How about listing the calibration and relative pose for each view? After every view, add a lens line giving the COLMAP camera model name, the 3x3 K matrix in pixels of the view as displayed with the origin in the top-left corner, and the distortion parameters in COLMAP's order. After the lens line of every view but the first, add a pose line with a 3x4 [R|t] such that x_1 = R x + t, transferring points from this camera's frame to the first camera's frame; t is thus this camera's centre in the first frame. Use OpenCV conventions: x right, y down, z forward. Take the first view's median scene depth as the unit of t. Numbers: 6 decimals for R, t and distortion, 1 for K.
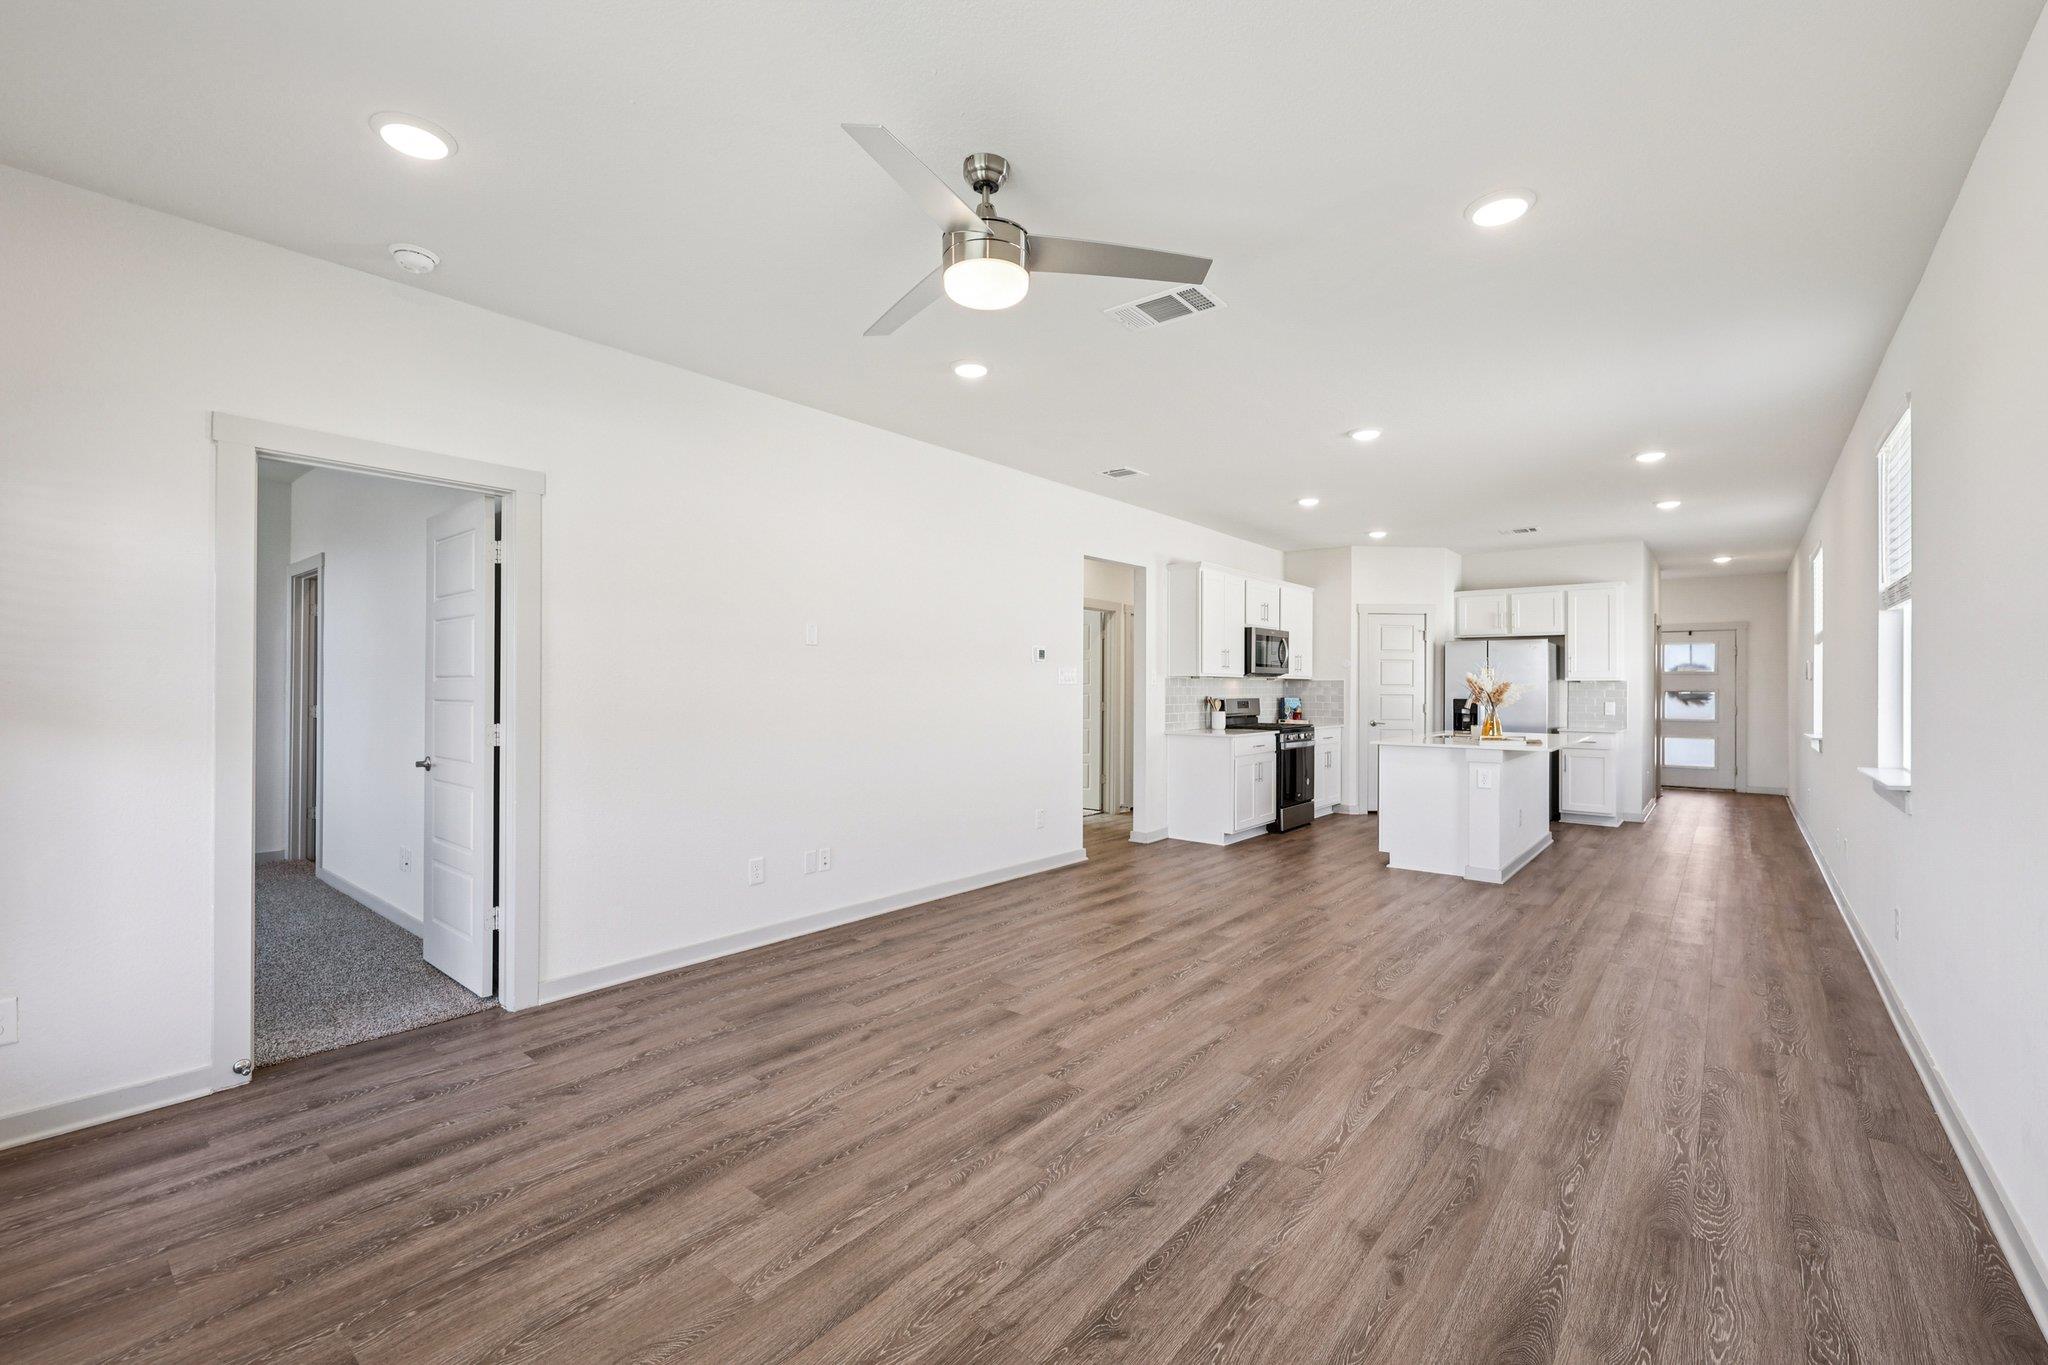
lens RADIAL K [[863.9, 0, 1024.2], [0, 863.9, 682.5], [0, 0, 1]] dist [-0.001624, 0.000666]
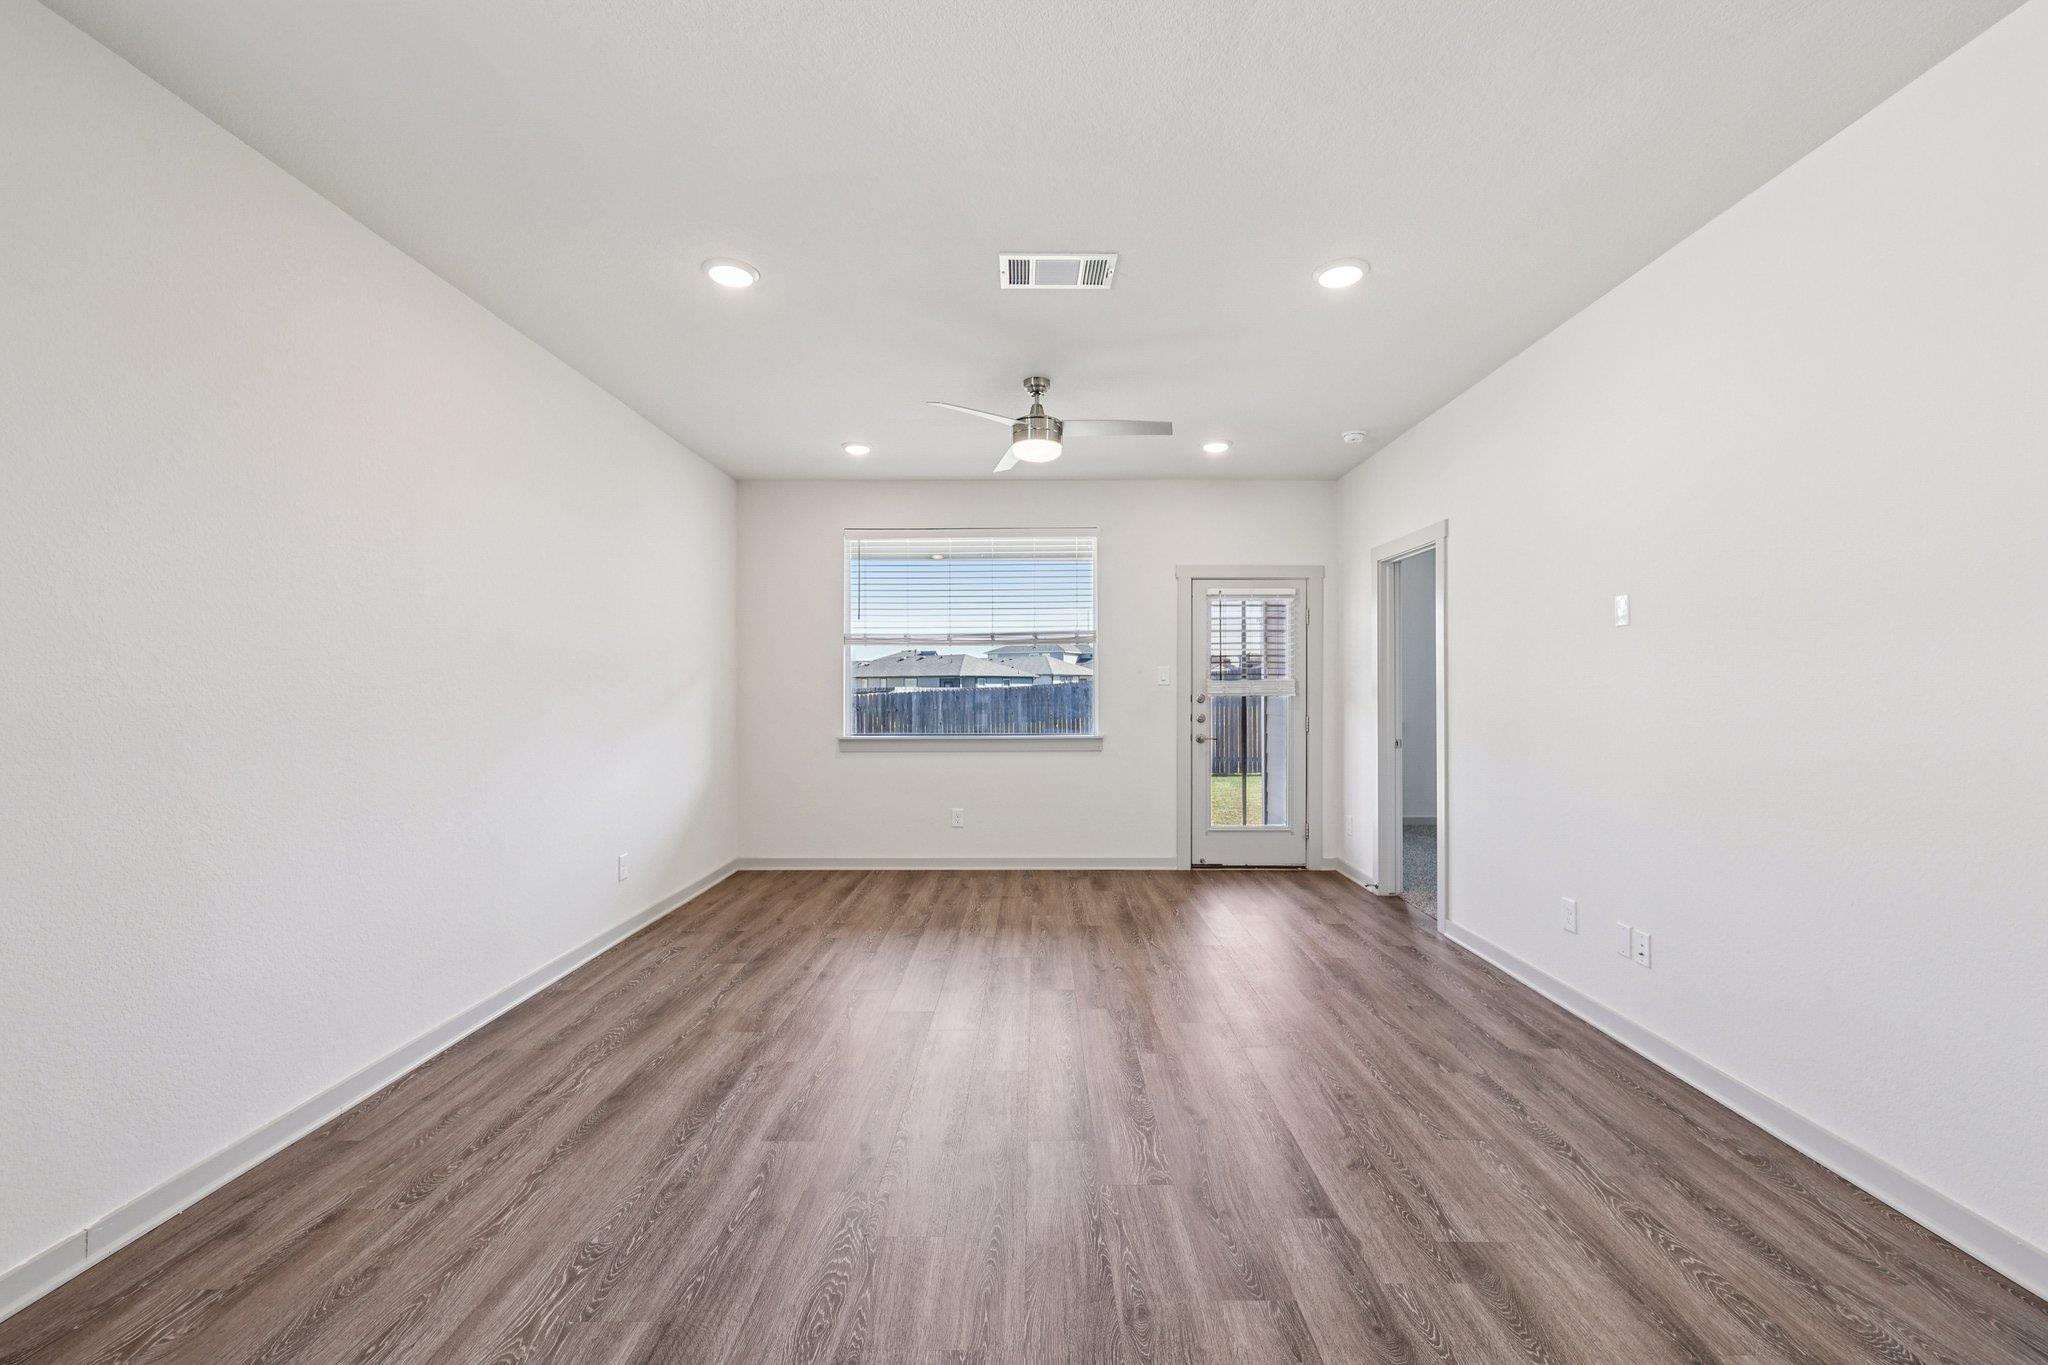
lens RADIAL K [[863.9, 0, 1030.9], [0, 863.9, 682.7], [0, 0, 1]] dist [-0.001624, 0.000666]
pose [[-0.776312, -0.006460, -0.630316, 0.321271], [-0.000039, 0.999948, -0.010199, 0.005477], [0.630349, -0.007893, -0.776272, 0.715109]]
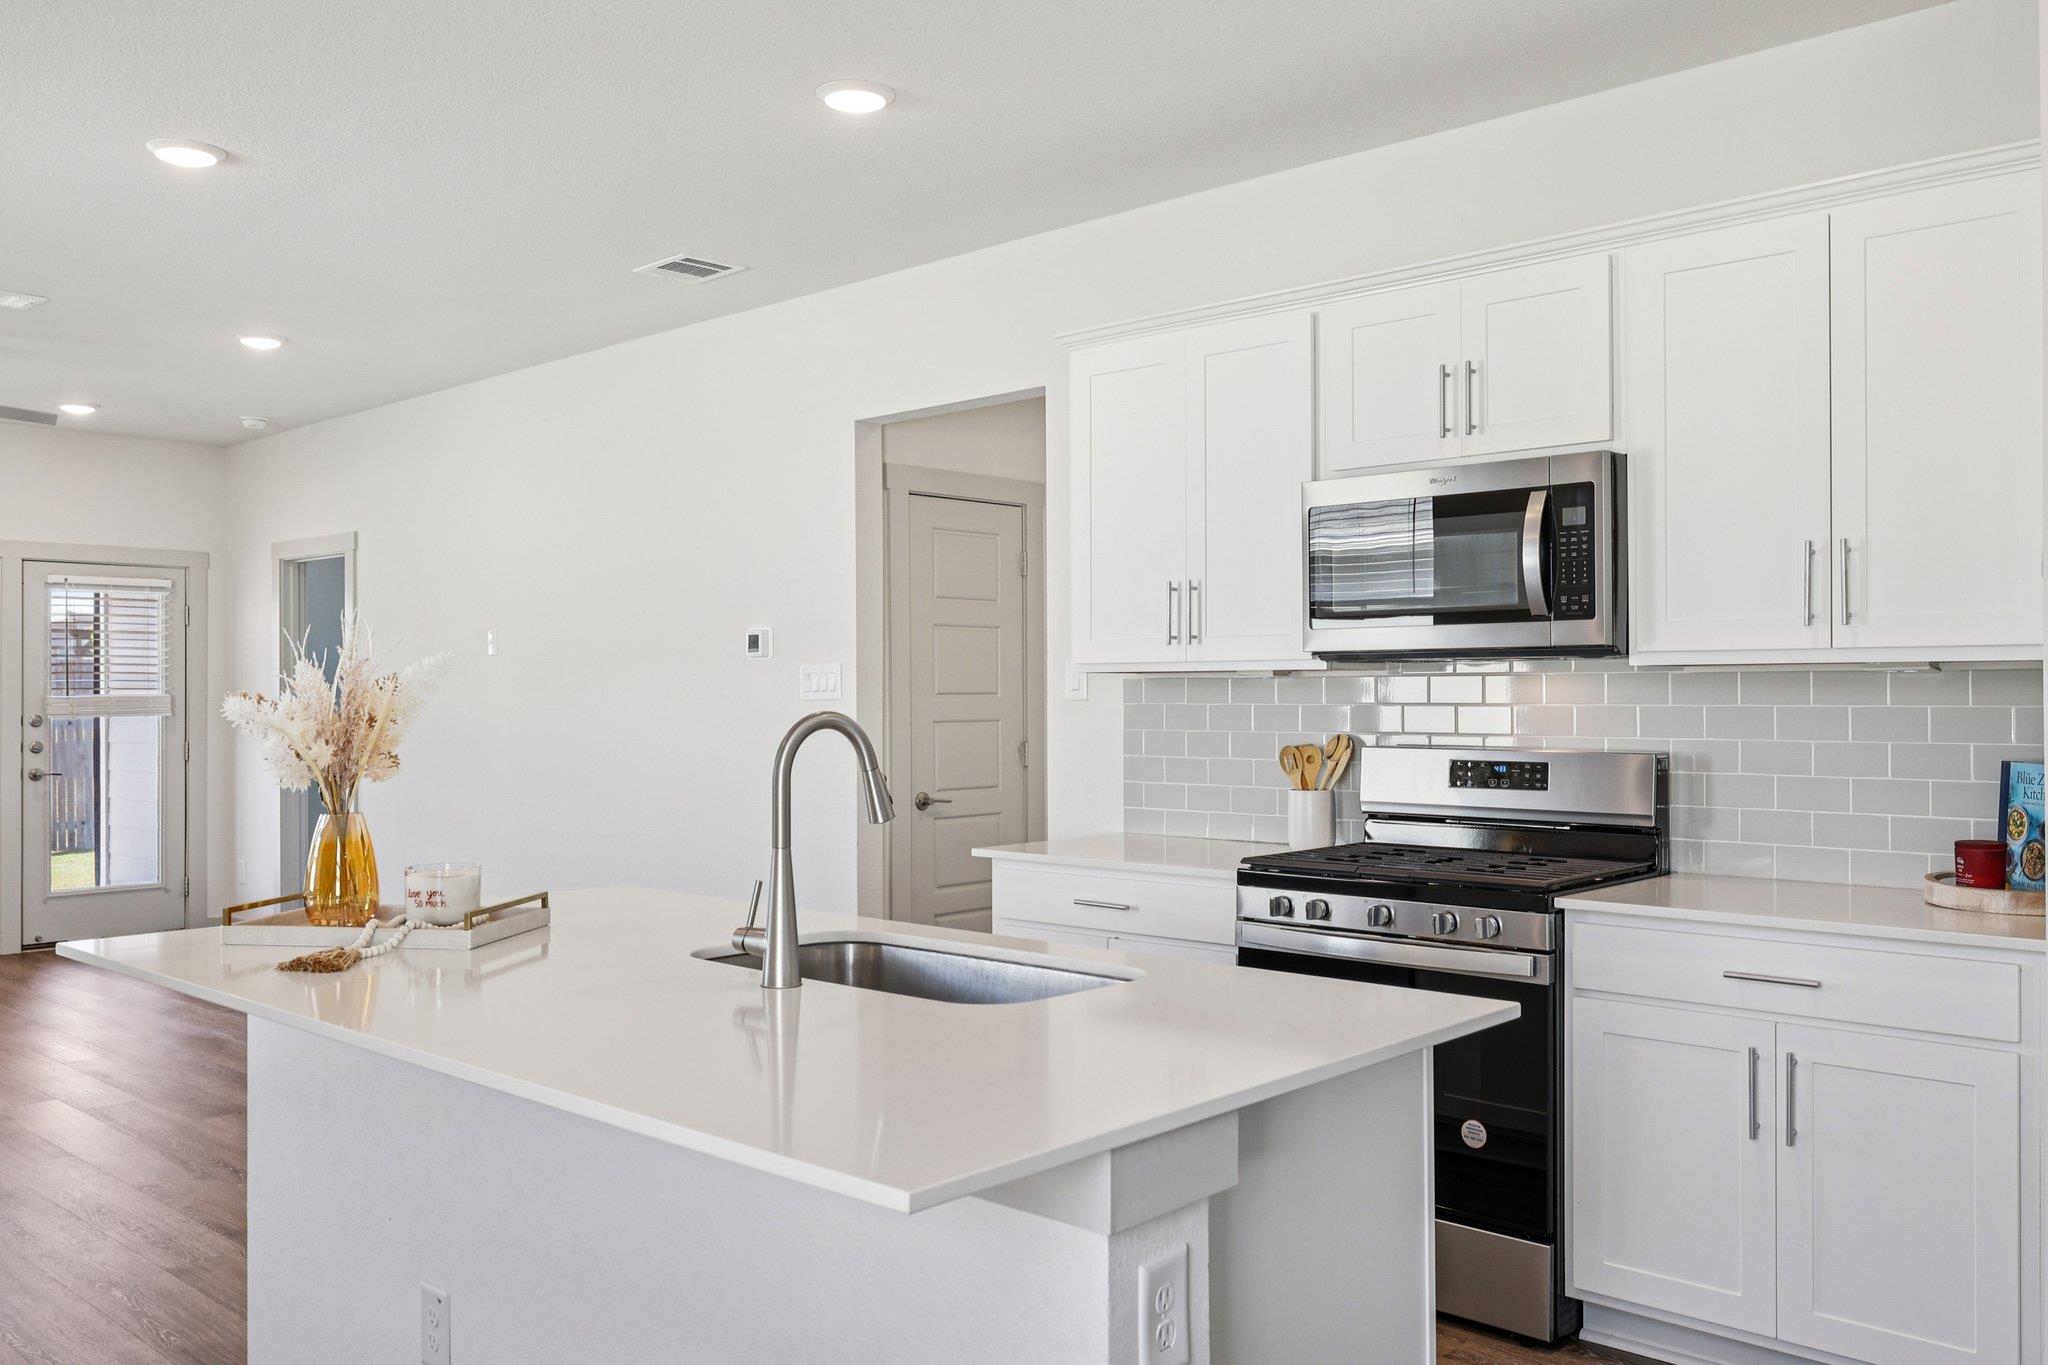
lens RADIAL K [[1649.9, 0, 1029.6], [0, 1649.9, 688.7], [0, 0, 1]] dist [0.001560, -0.002684]
pose [[-0.059662, -0.004903, -0.998207, 0.778637], [0.008743, 0.999947, -0.005434, 0.002108], [0.998180, -0.009051, -0.059616, 0.939469]]
